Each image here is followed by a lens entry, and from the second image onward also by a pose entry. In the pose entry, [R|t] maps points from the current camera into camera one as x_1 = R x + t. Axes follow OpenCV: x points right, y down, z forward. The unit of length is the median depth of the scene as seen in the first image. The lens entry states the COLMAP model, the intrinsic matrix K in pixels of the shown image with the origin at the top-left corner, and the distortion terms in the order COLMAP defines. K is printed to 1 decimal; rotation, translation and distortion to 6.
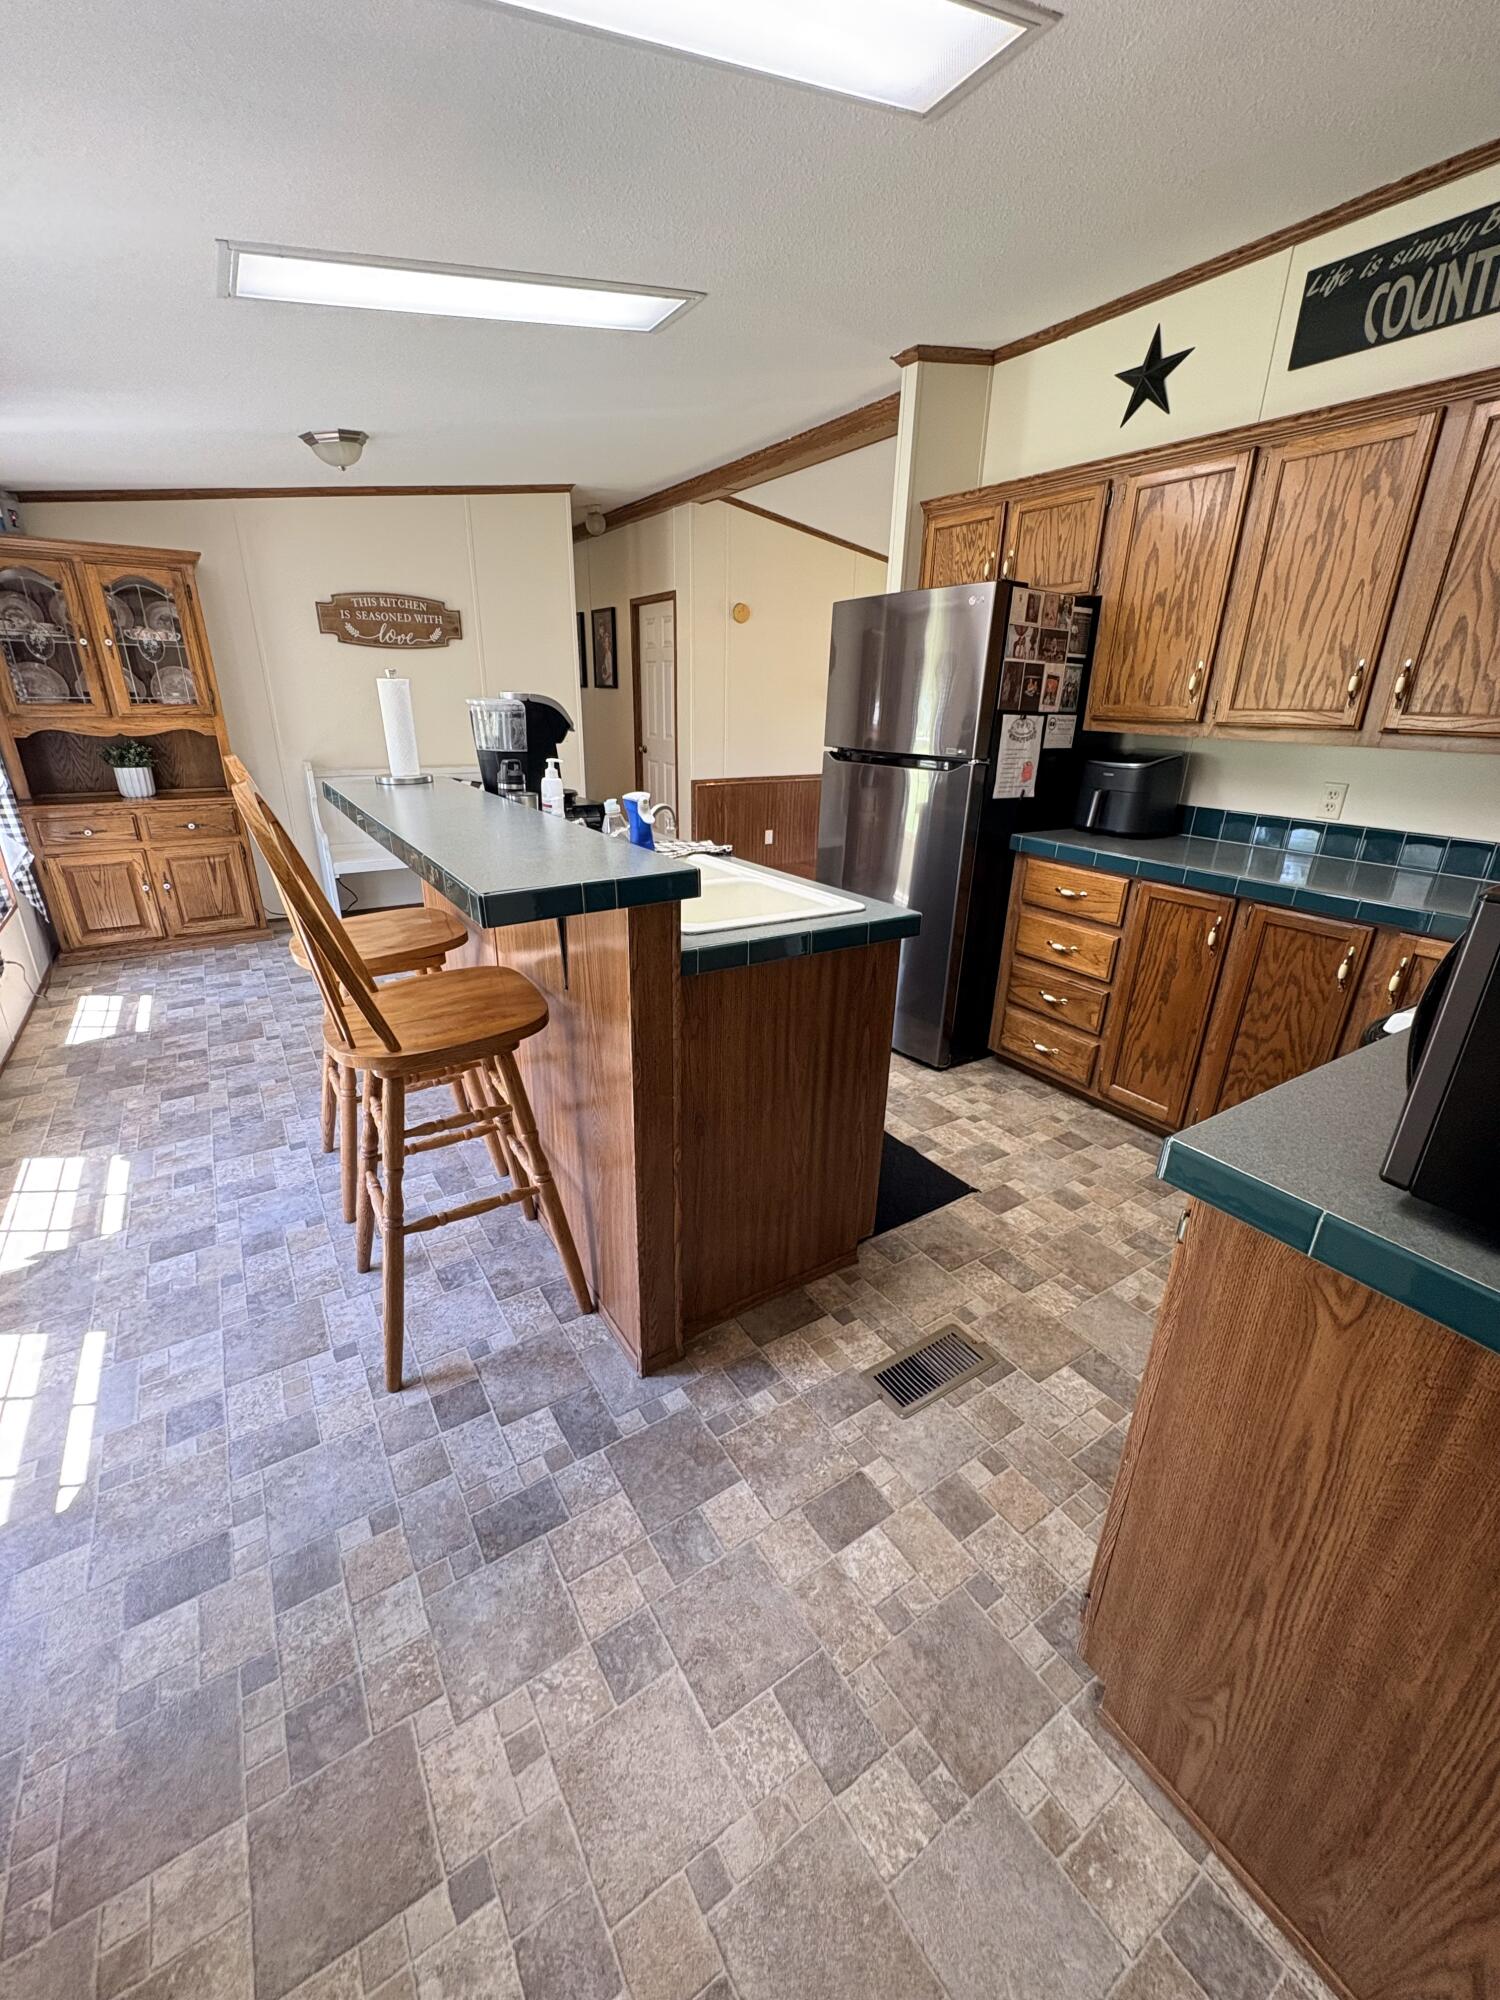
lens RADIAL K [[794.7, 0, 761.3], [0, 794.7, 1002.3], [0, 0, 1]] dist [0.004253, 0.000014]
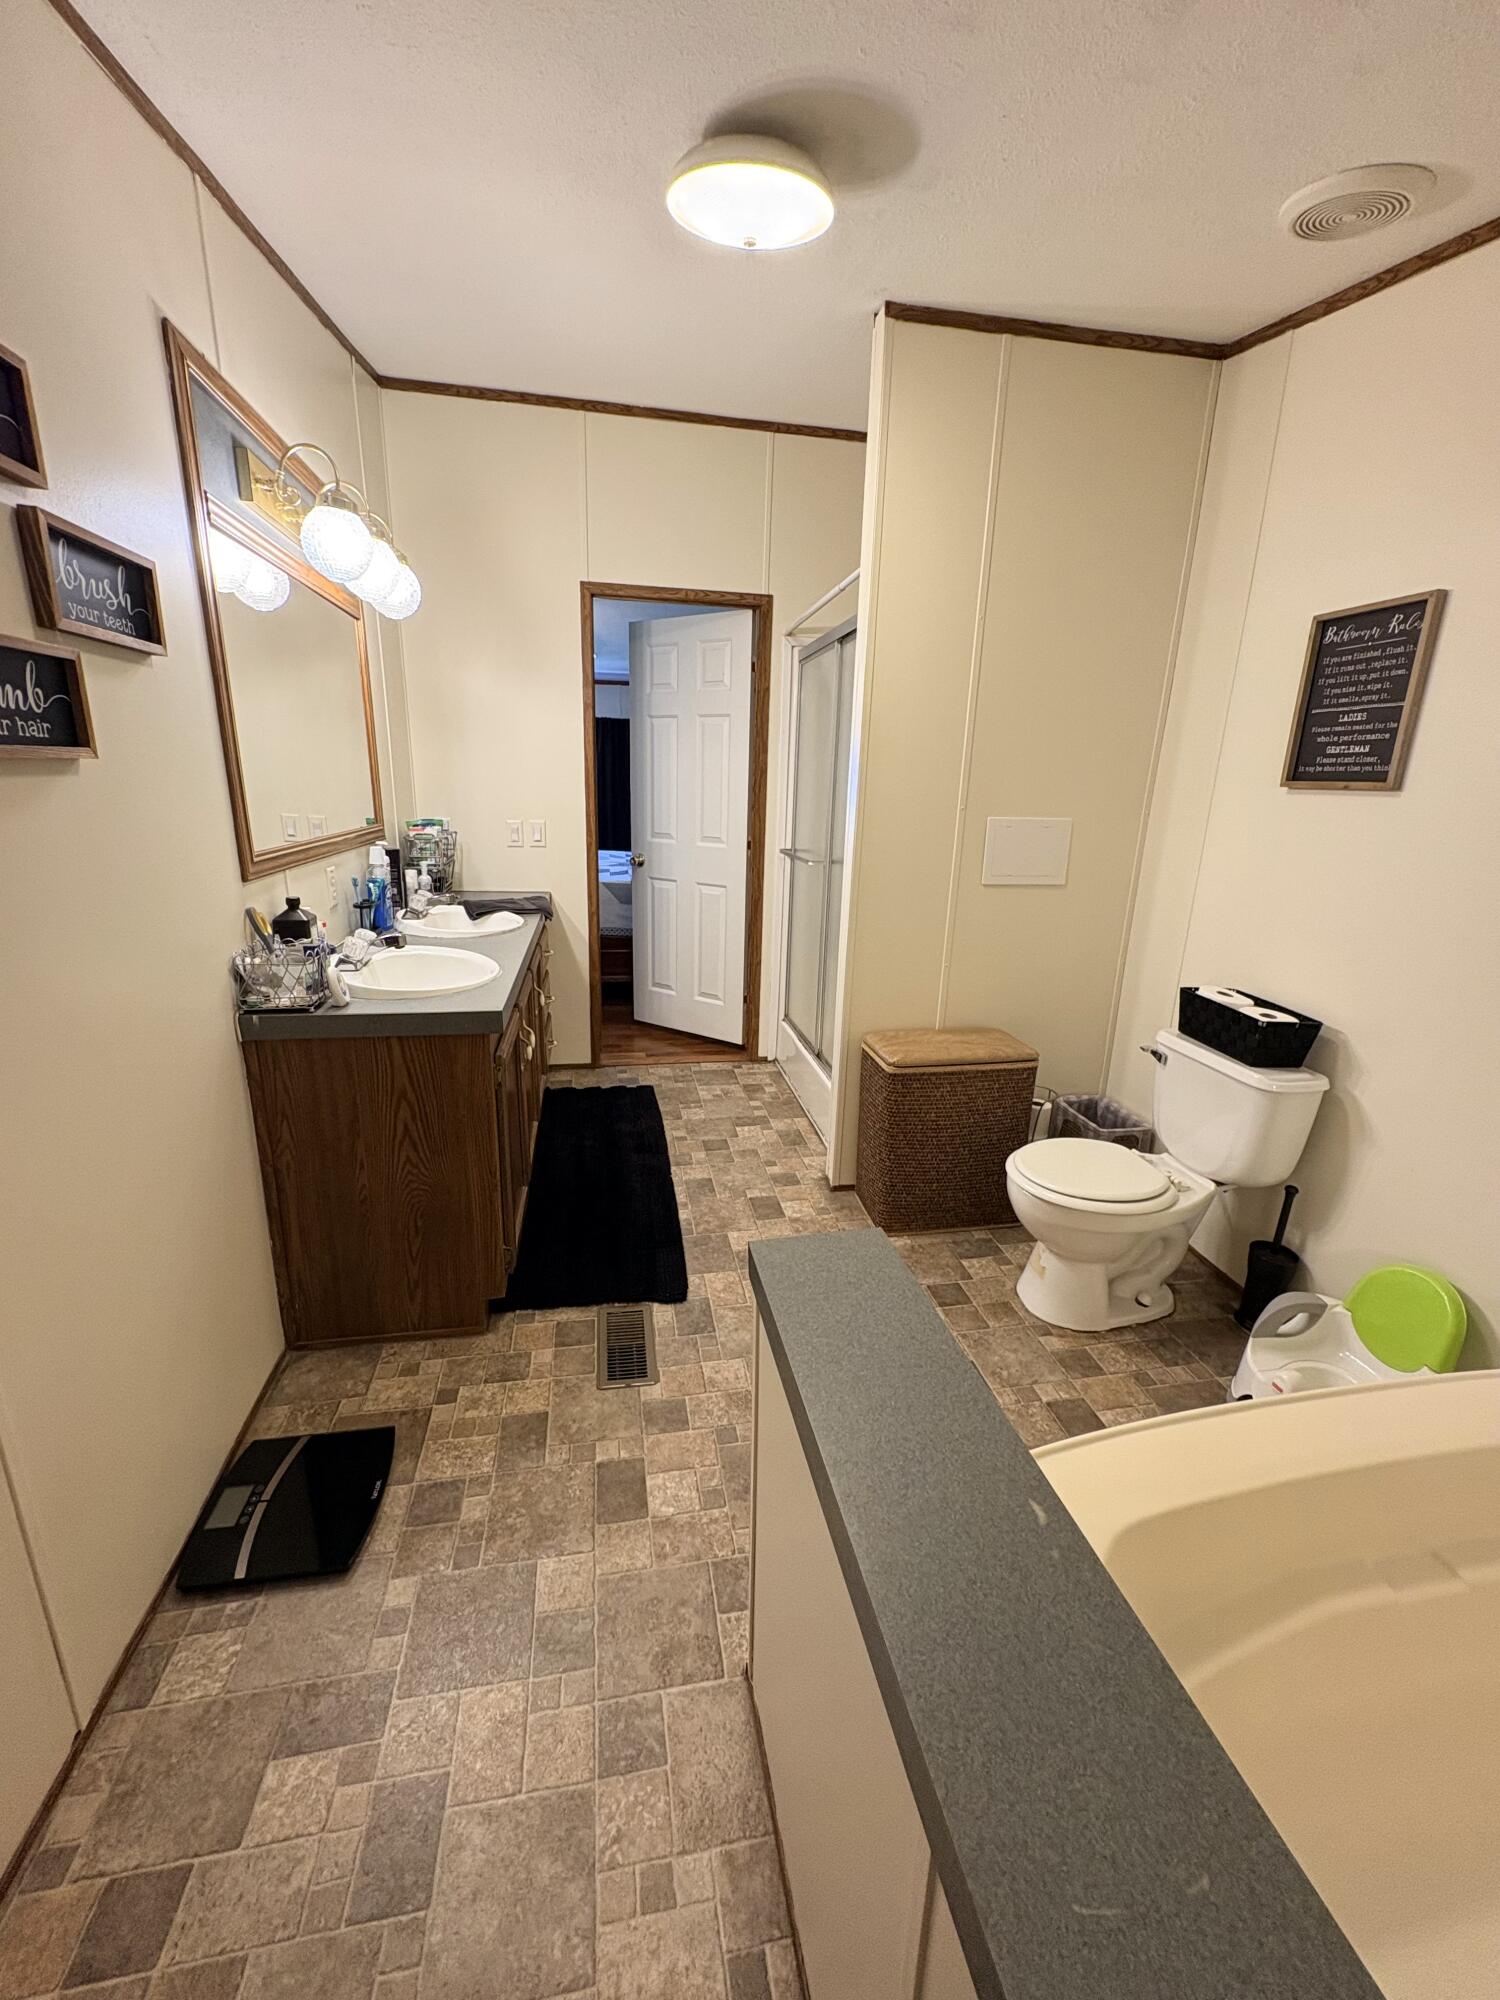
lens RADIAL K [[794.7, 0, 761.7], [0, 794.7, 998.3], [0, 0, 1]] dist [0.004253, 0.000014]
pose [[0.390116, -0.257423, 0.884049, -0.728793], [0.324339, 0.937005, 0.129717, -0.076613], [-0.861750, 0.236127, 0.449033, 0.237602]]
